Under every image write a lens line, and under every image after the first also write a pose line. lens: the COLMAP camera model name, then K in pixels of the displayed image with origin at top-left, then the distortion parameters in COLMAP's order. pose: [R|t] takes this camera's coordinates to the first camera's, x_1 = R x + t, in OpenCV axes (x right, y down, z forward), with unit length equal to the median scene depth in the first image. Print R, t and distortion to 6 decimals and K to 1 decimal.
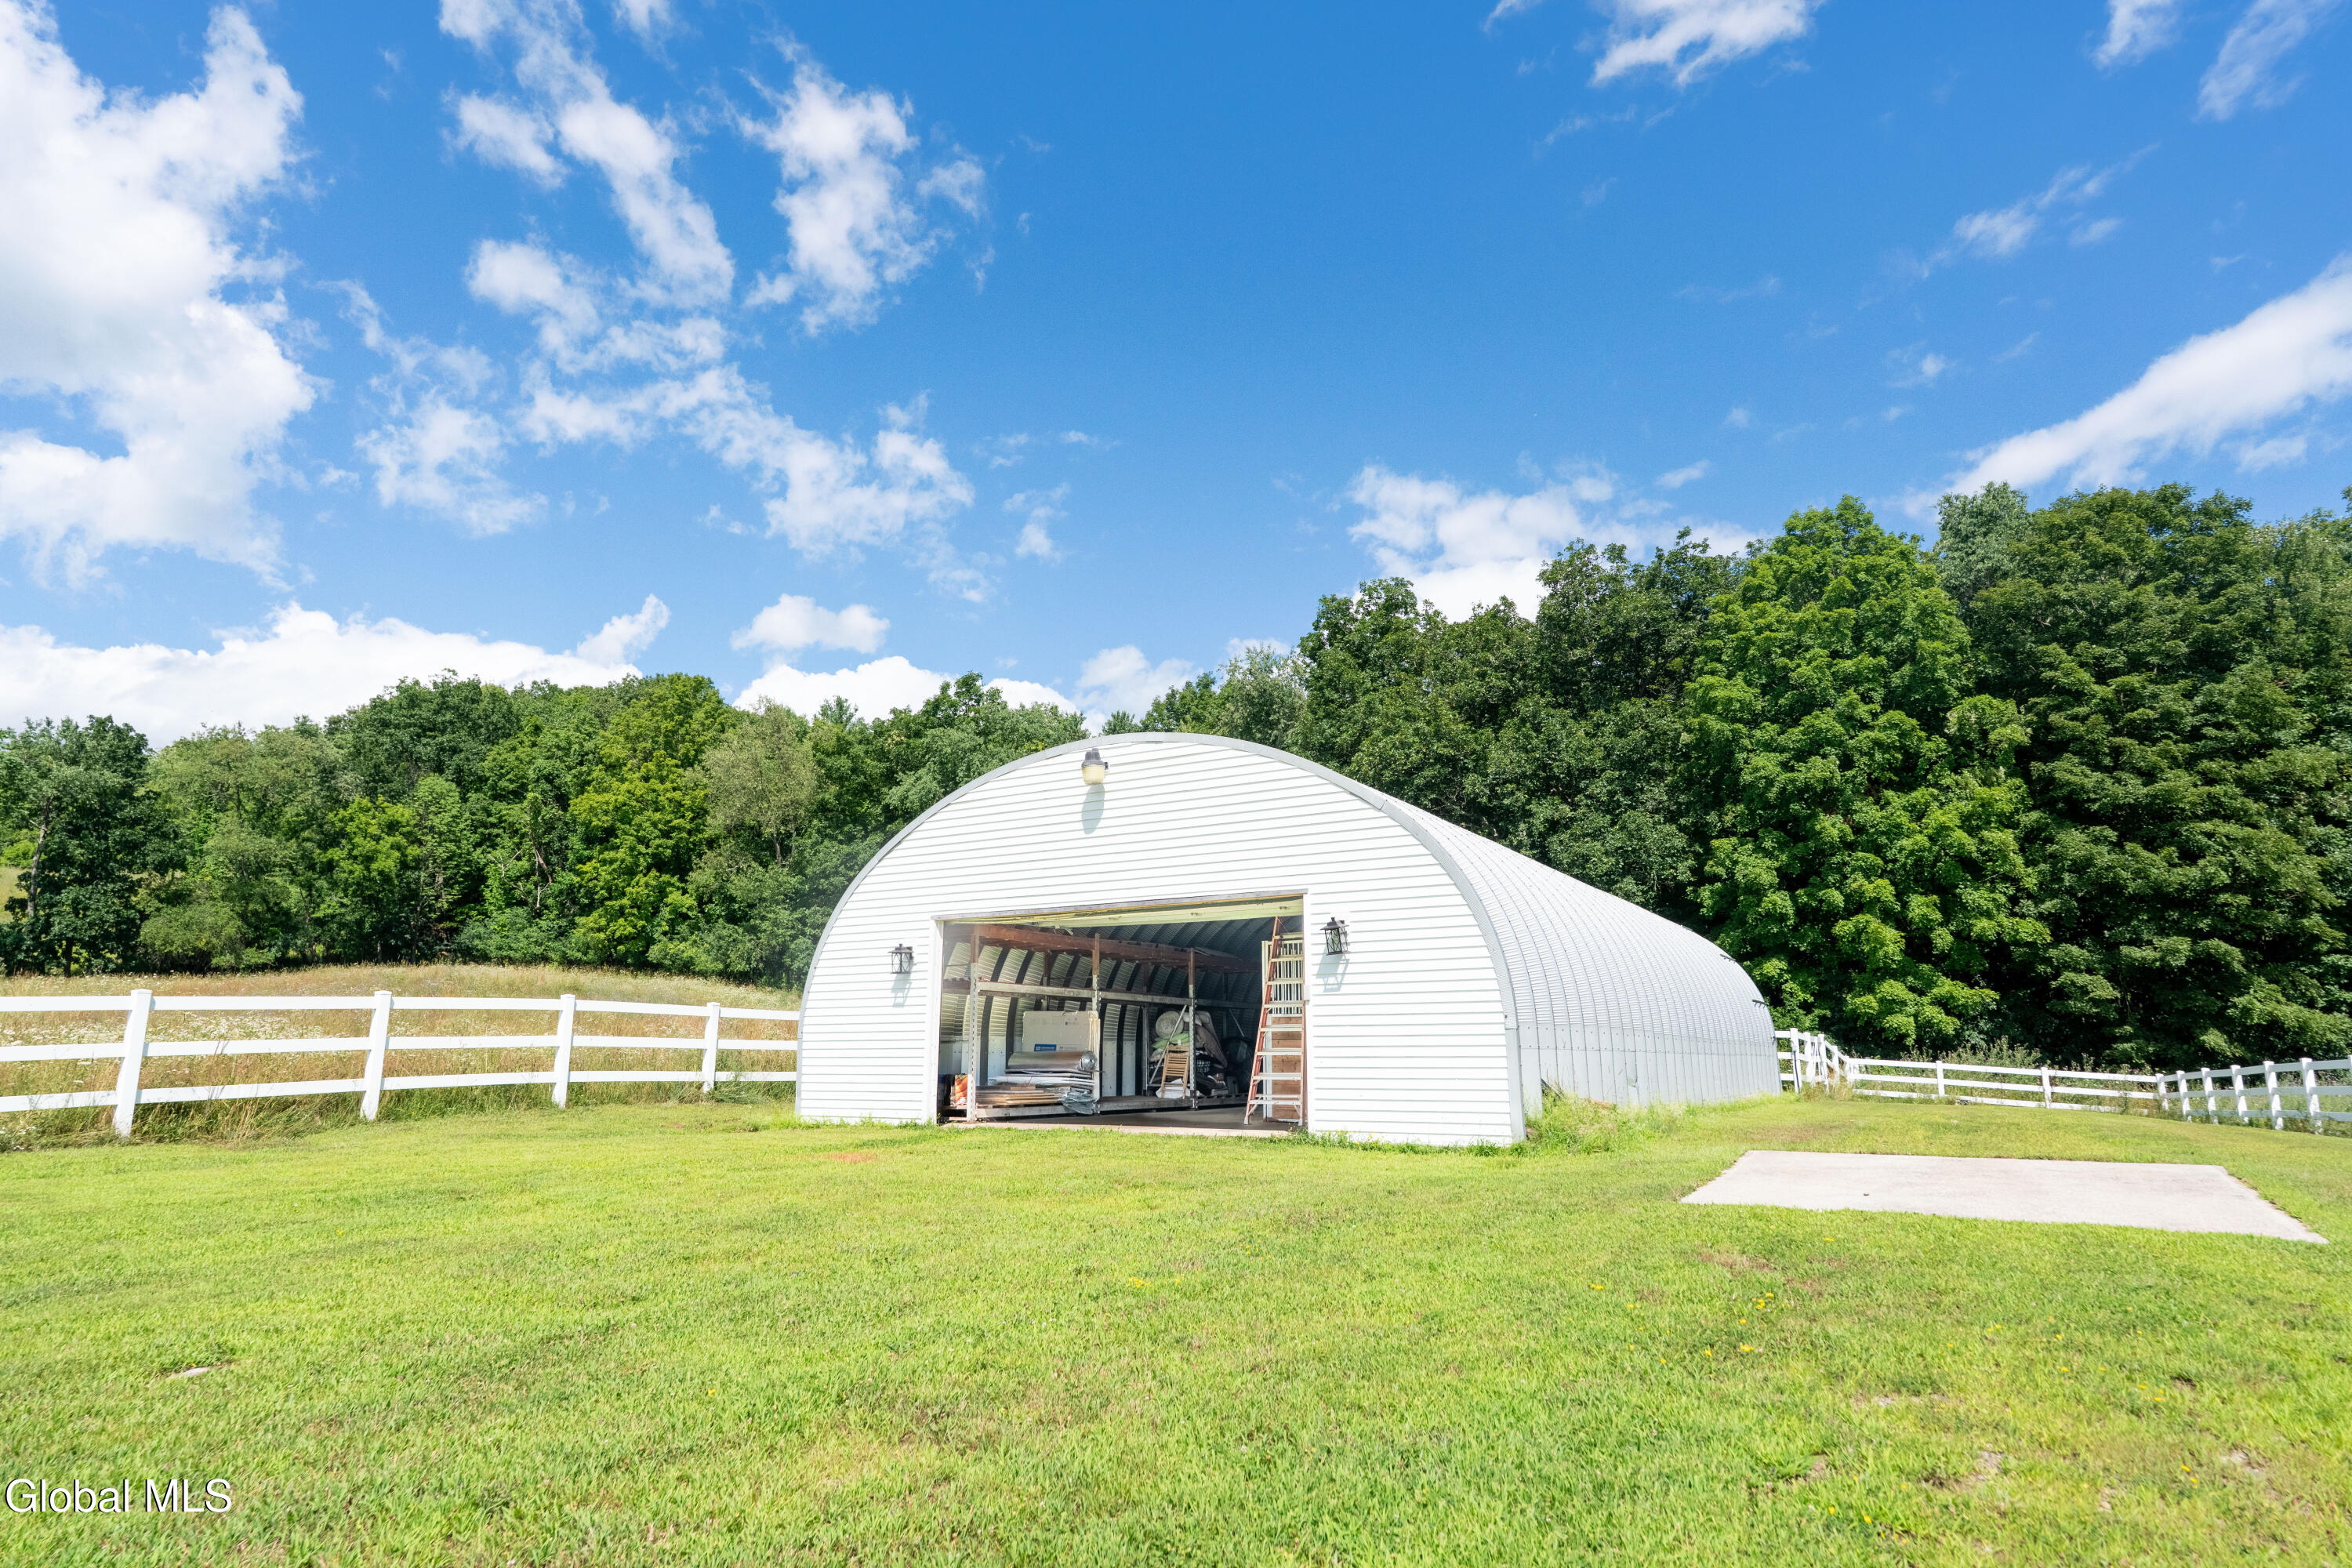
lens RADIAL K [[1361.1, 0, 1175.3], [0, 1361.1, 787.4], [0, 0, 1]] dist [-0.001585, -0.000450]
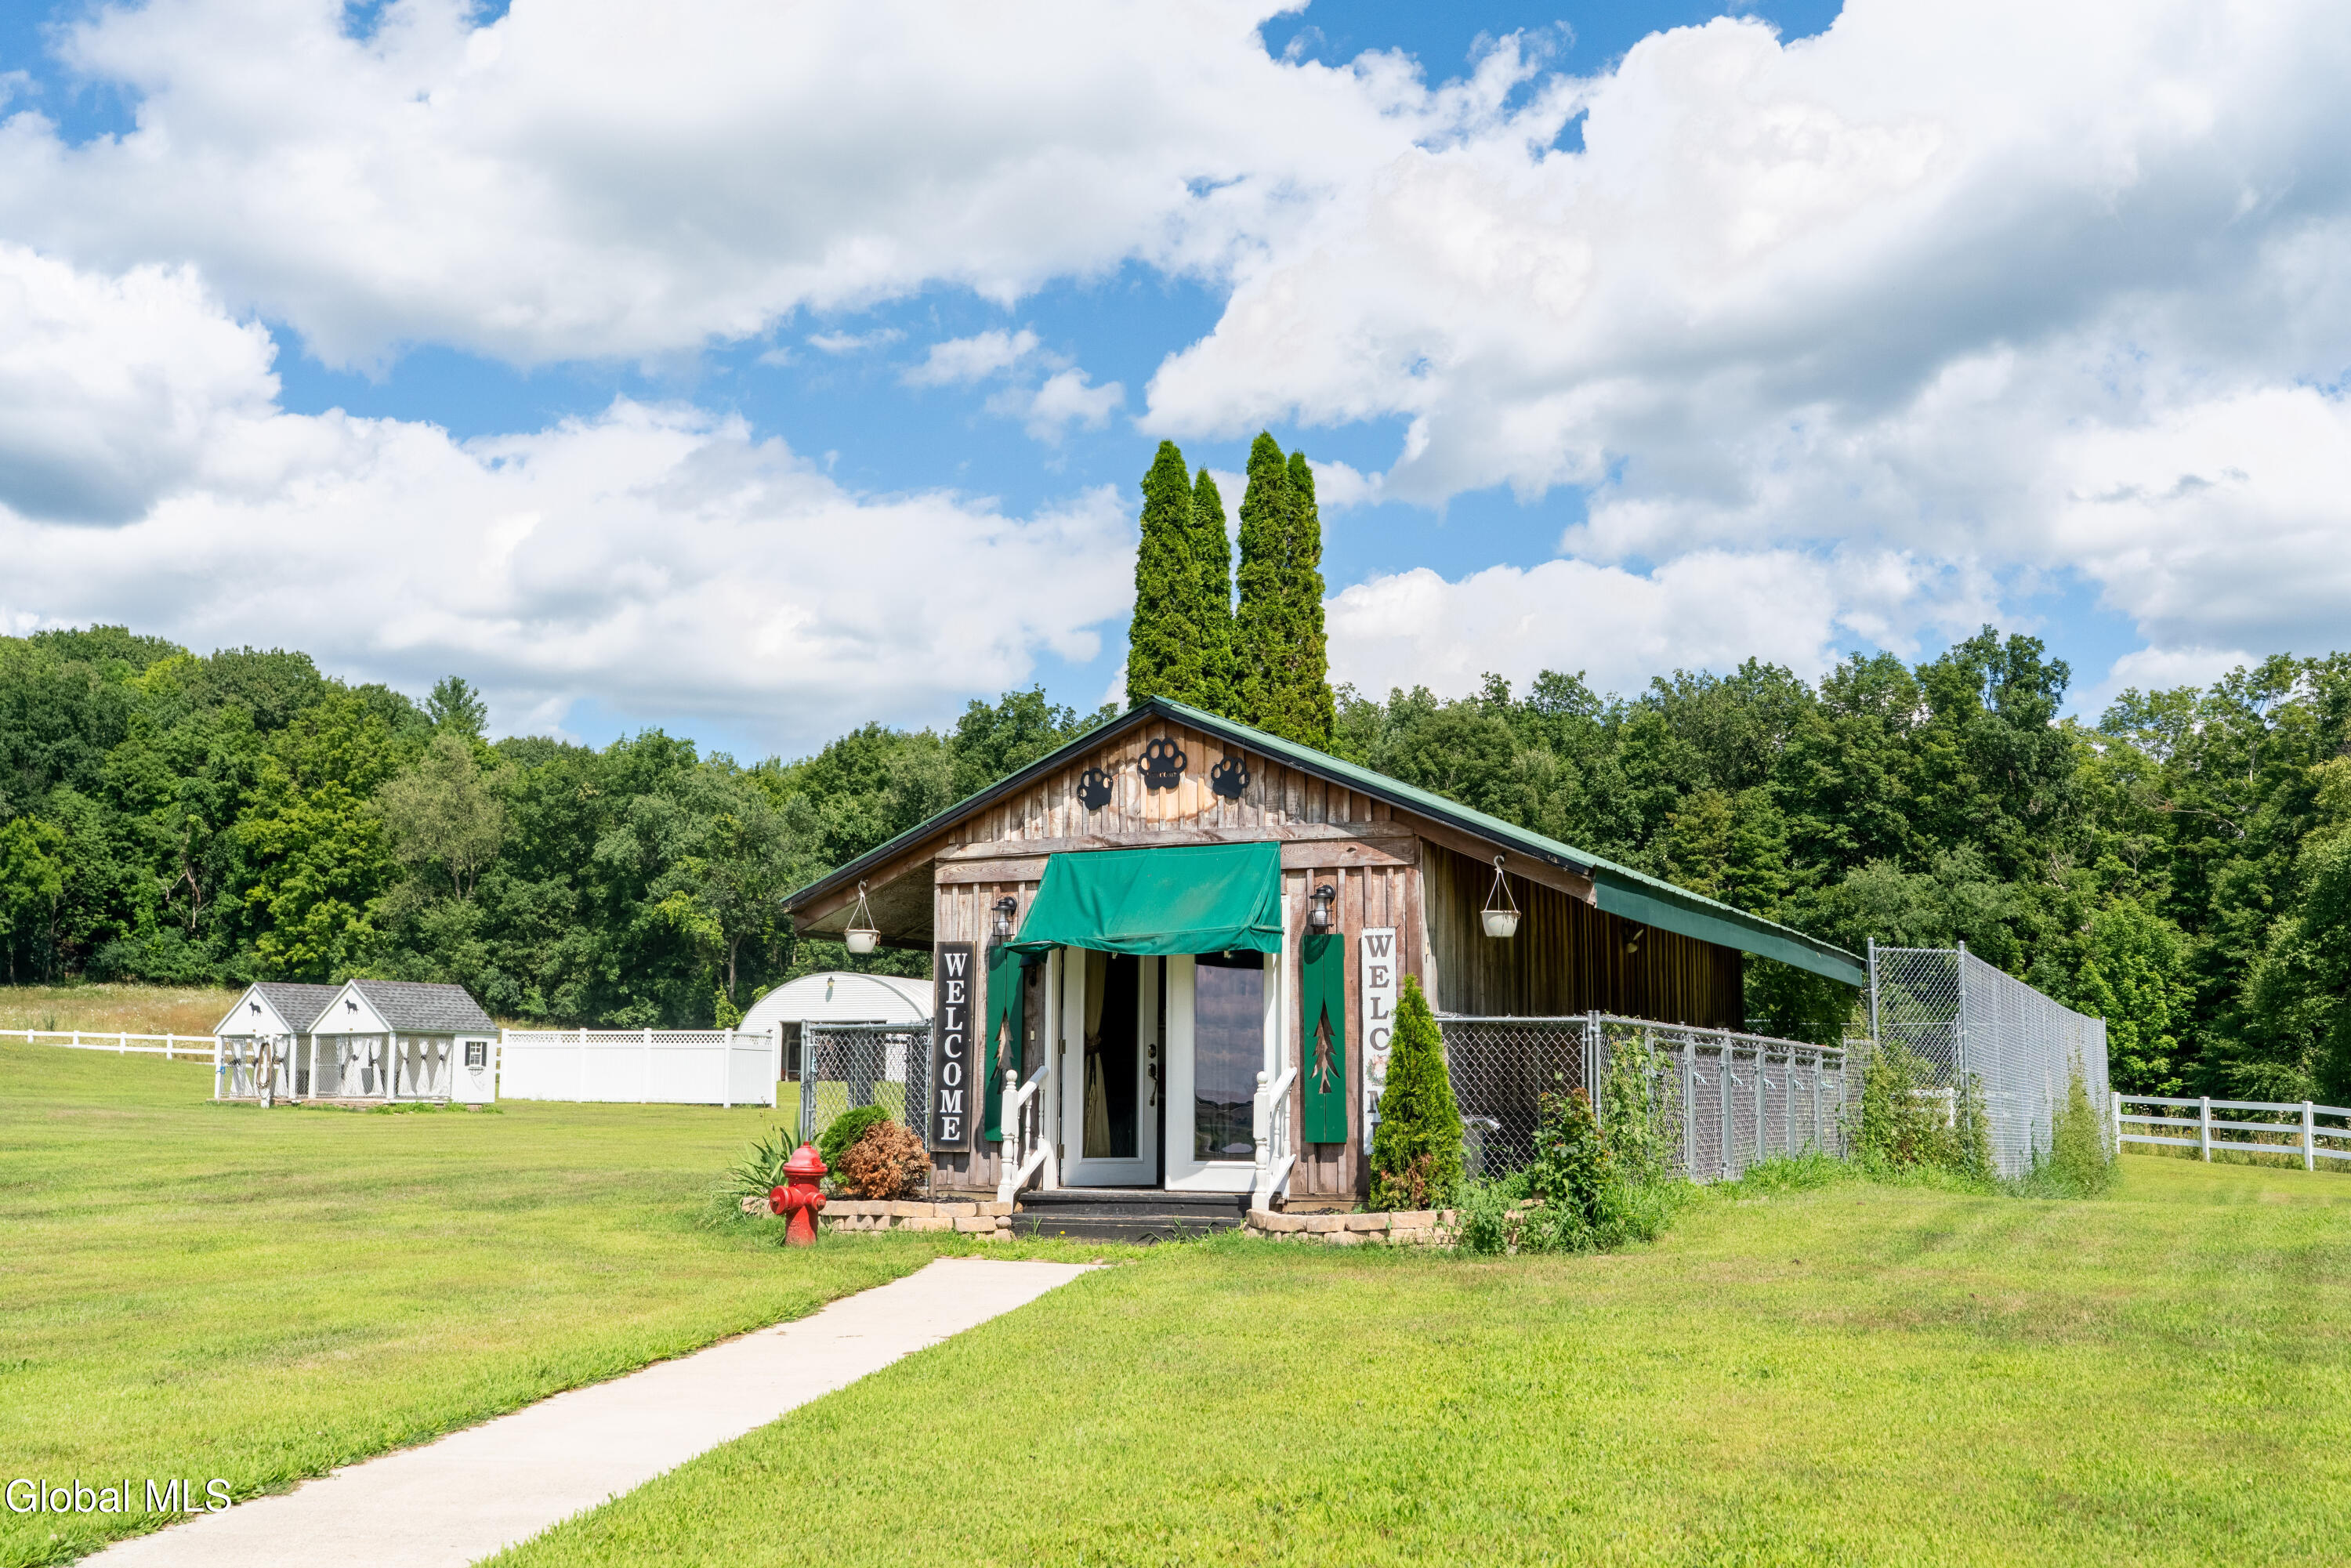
lens RADIAL K [[2359.0, 0, 1174.0], [0, 2359.0, 782.2], [0, 0, 1]] dist [0.003494, 0.014401]
pose [[0.988547, 0.024798, 0.148864, -0.016943], [-0.034121, 0.997591, 0.060405, -0.156980], [-0.147007, -0.064792, 0.987011, -0.862807]]
